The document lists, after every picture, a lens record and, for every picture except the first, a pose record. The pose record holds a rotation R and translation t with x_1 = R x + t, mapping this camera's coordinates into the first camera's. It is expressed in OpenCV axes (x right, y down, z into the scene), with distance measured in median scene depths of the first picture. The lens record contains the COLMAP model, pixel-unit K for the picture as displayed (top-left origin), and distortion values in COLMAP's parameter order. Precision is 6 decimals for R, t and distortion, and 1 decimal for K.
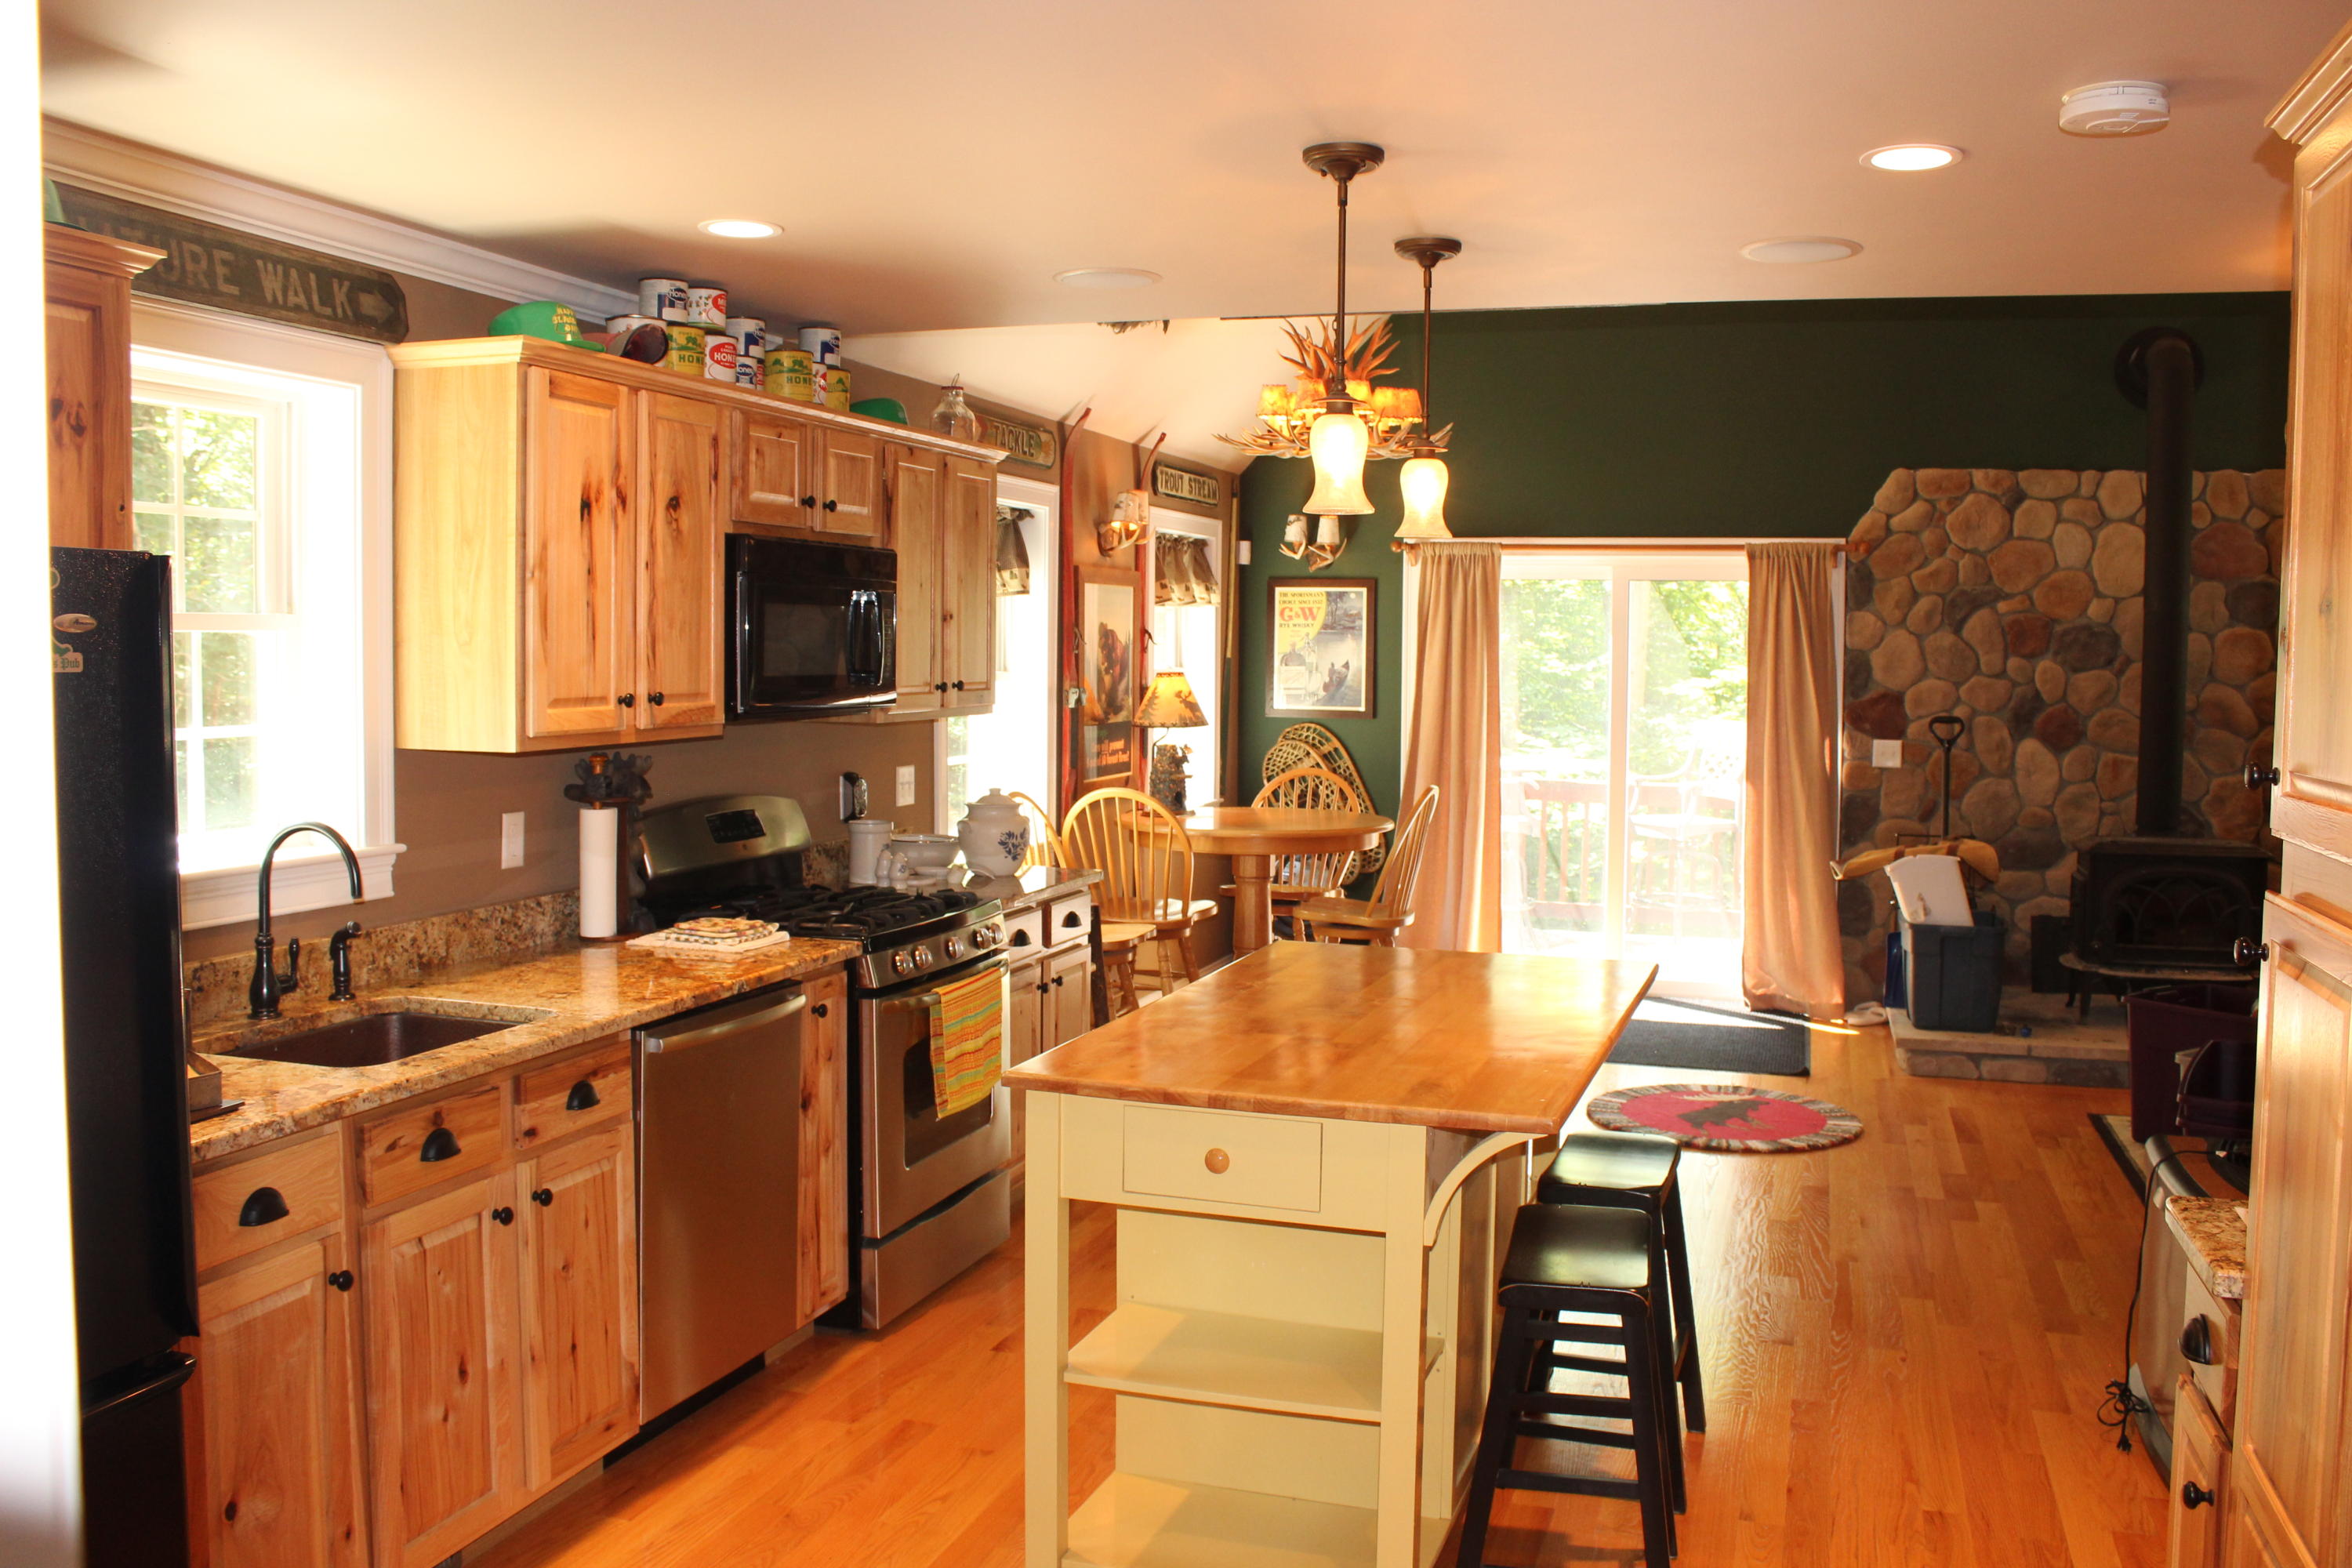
lens RADIAL K [[1952.1, 0, 1186.1], [0, 1952.1, 764.6], [0, 0, 1]] dist [-0.162089, 0.133269]
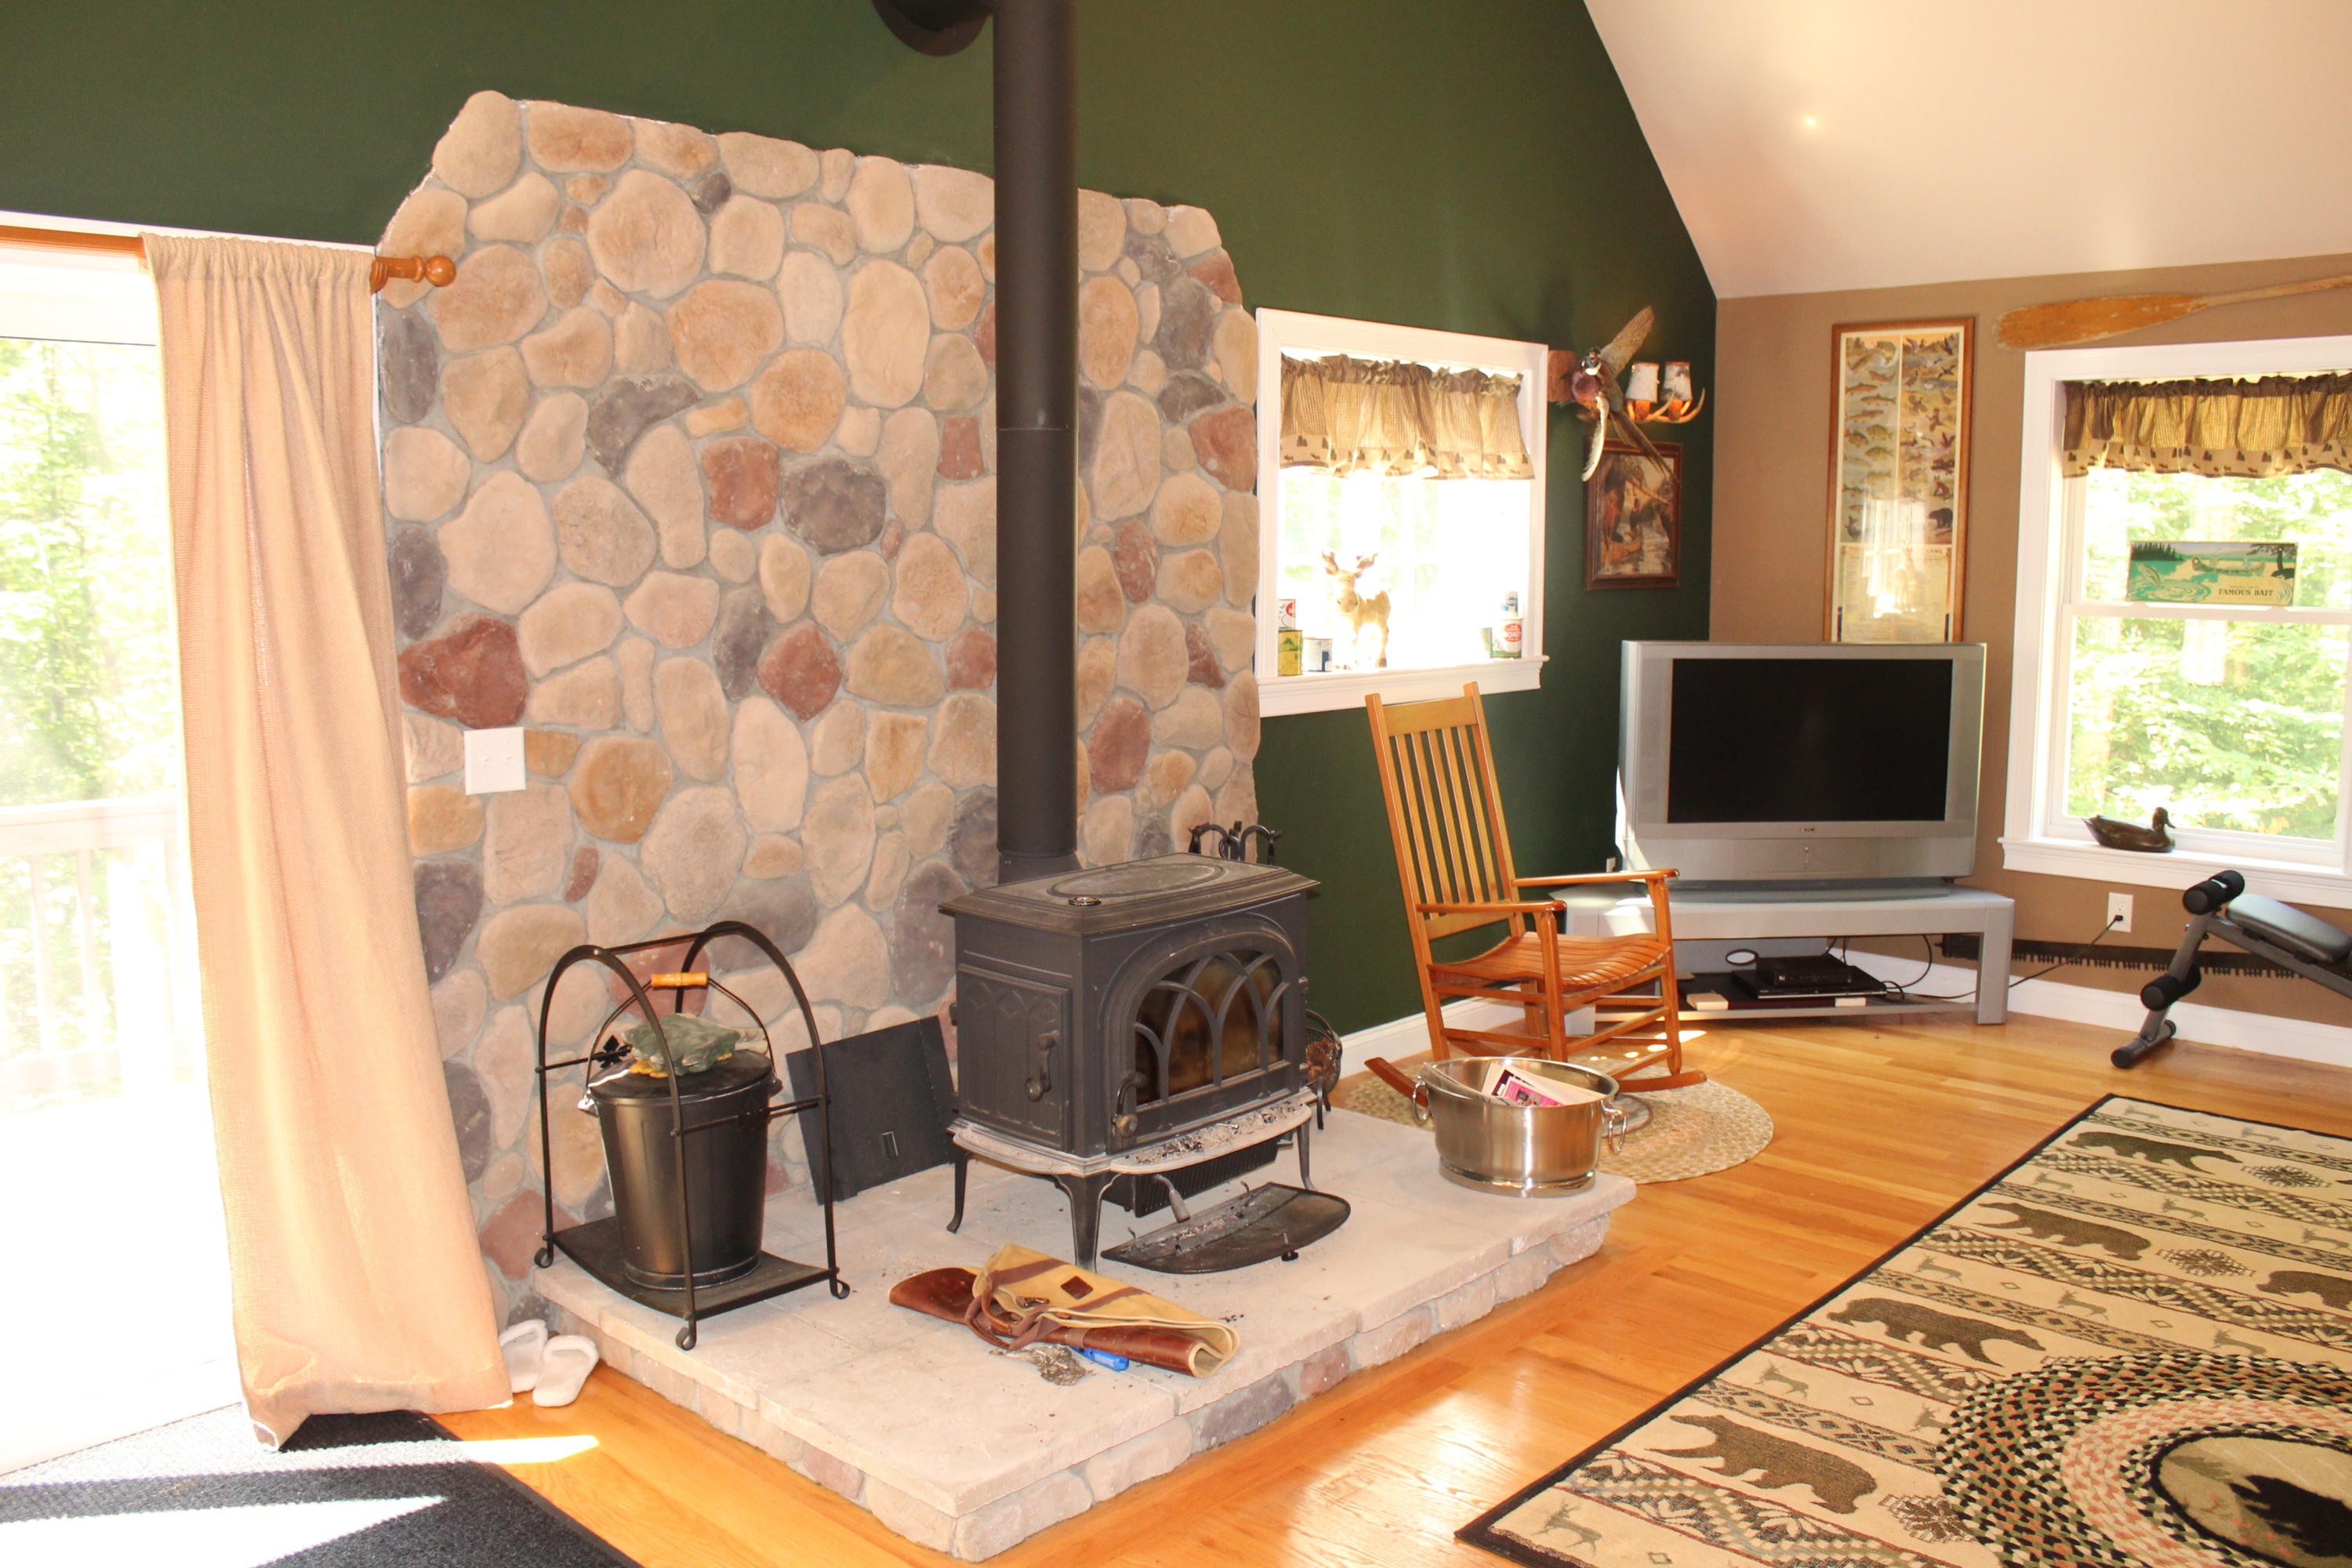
lens RADIAL K [[1952.1, 0, 1191.4], [0, 1952.1, 747.0], [0, 0, 1]] dist [-0.162089, 0.133269]
pose [[0.432840, -0.110095, 0.894722, 0.081688], [0.060012, 0.993832, 0.093259, -0.065505], [-0.899471, 0.013328, 0.436777, 1.114149]]
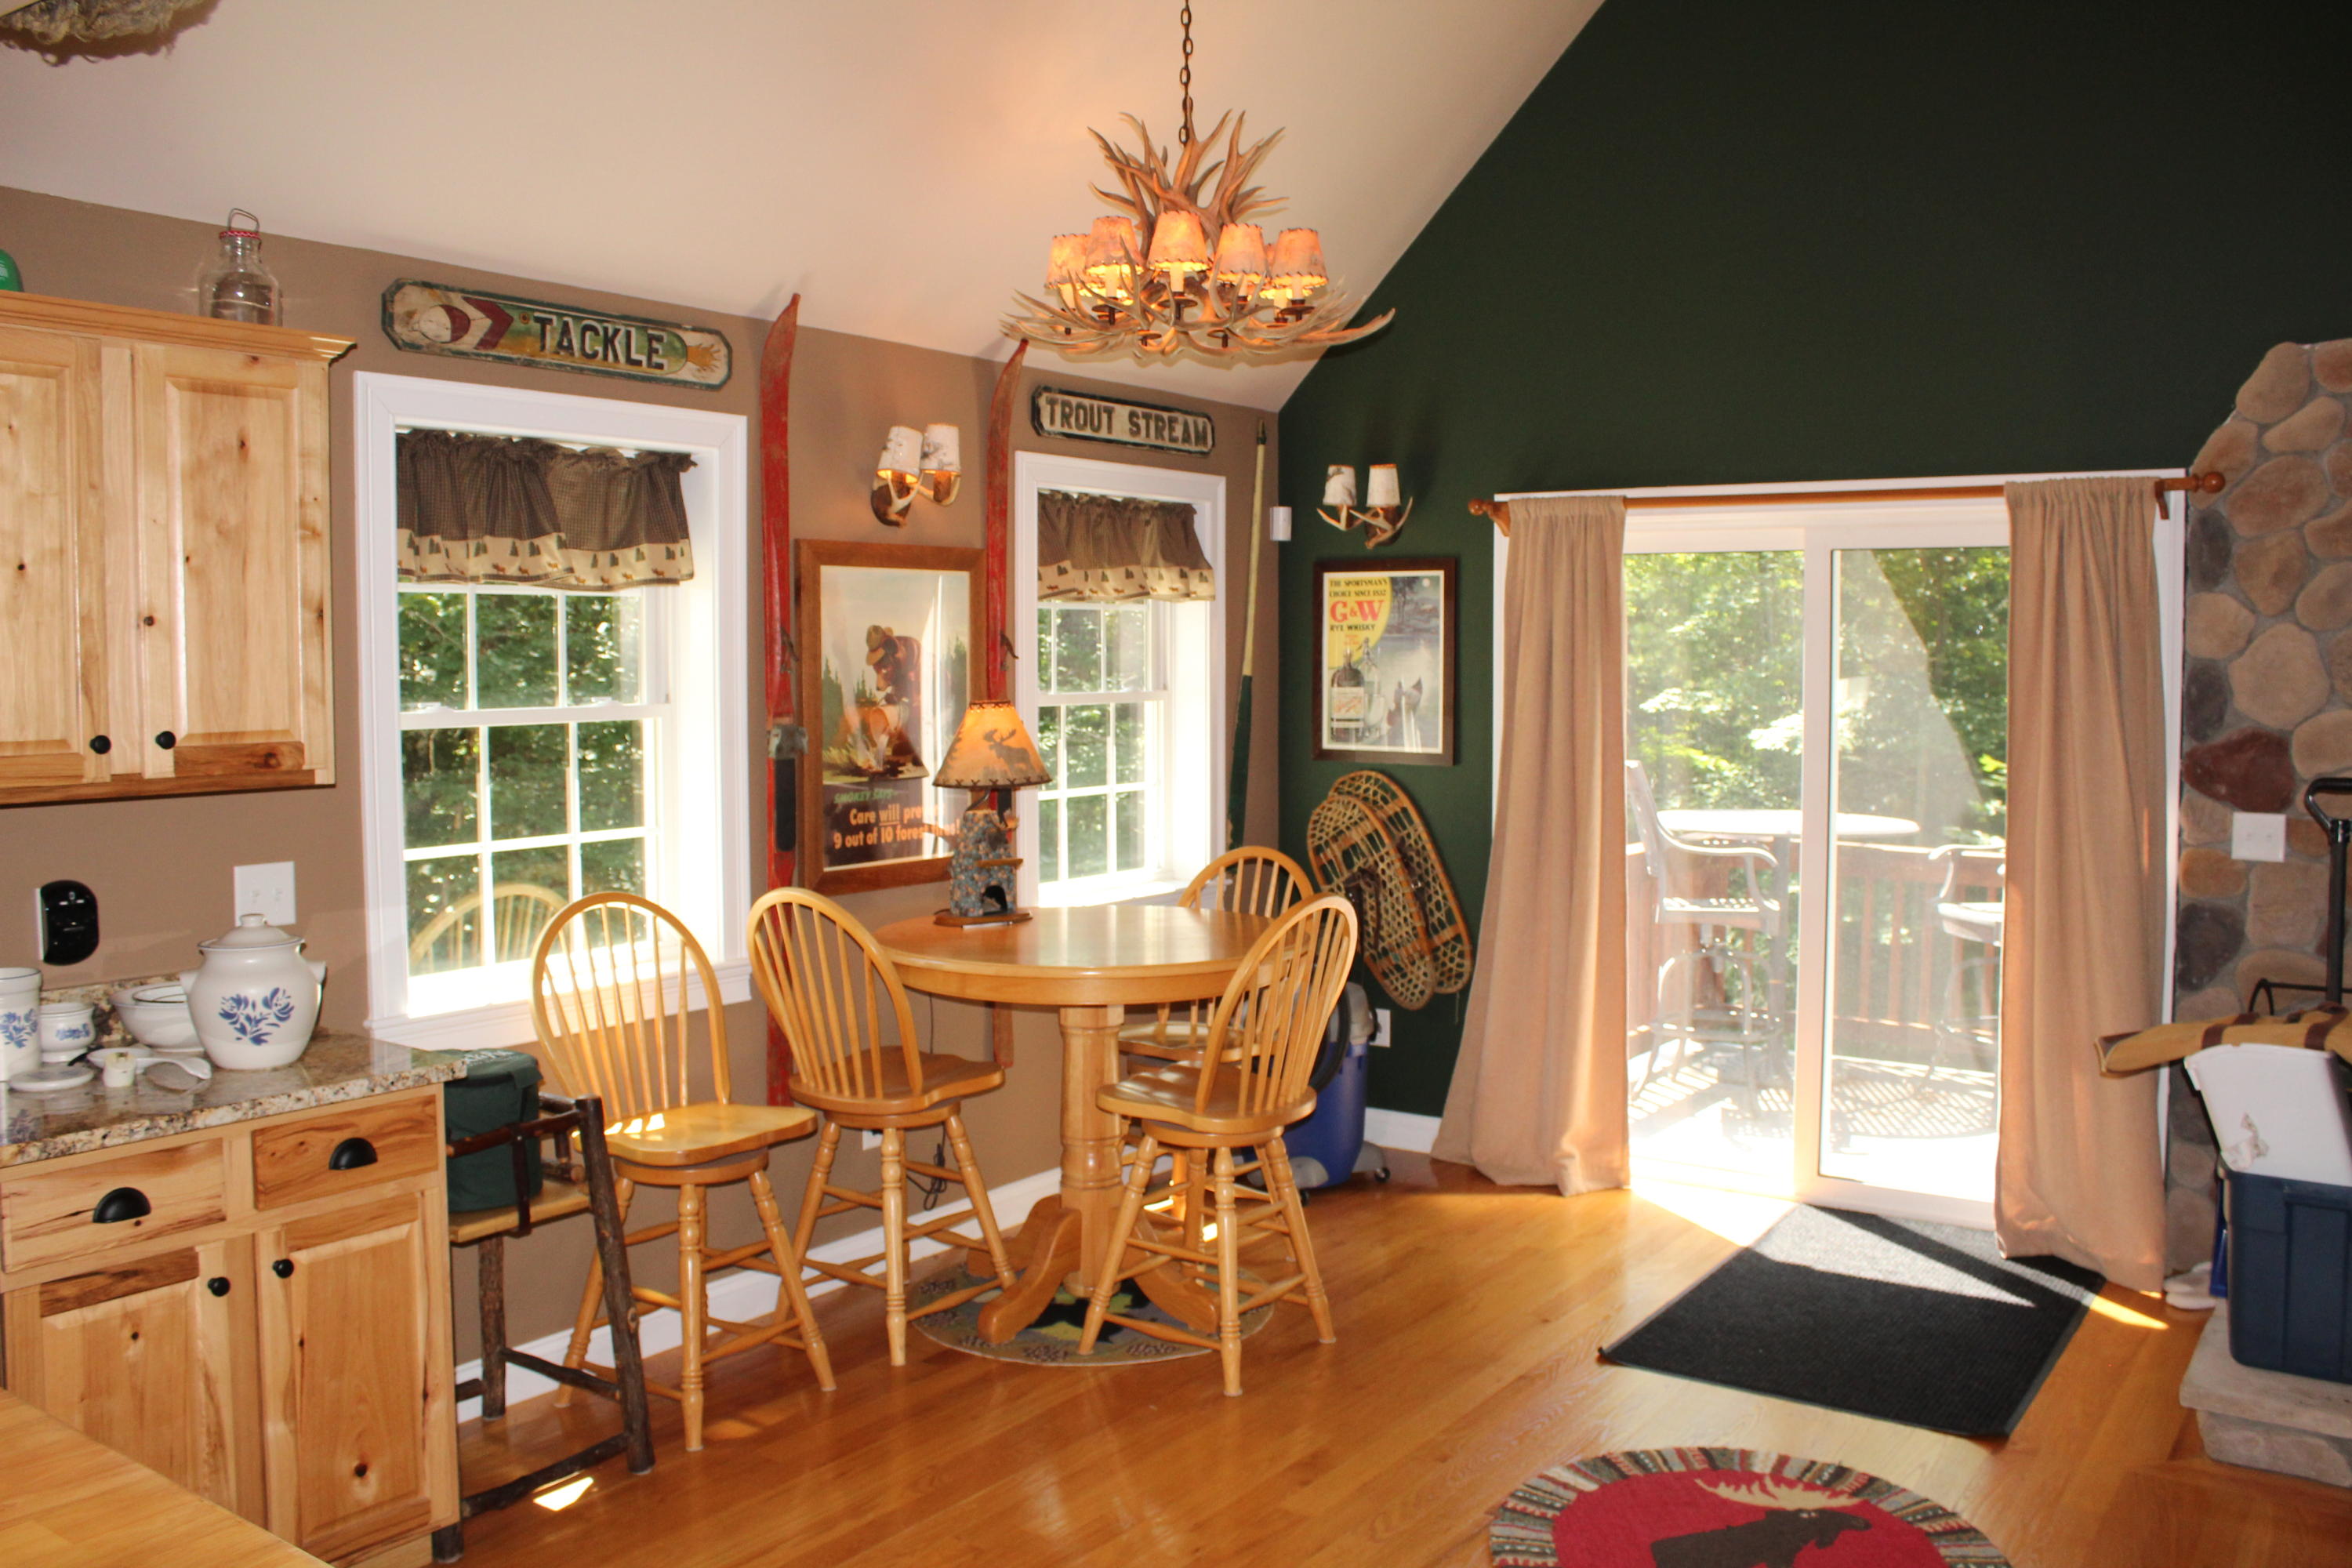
lens RADIAL K [[1952.1, 0, 1191.9], [0, 1952.1, 775.5], [0, 0, 1]] dist [-0.162089, 0.133269]
pose [[0.956149, 0.009912, -0.292712, 0.371142], [-0.010123, 0.999948, 0.000794, -0.035719], [0.292705, 0.002204, 0.956200, 0.600507]]
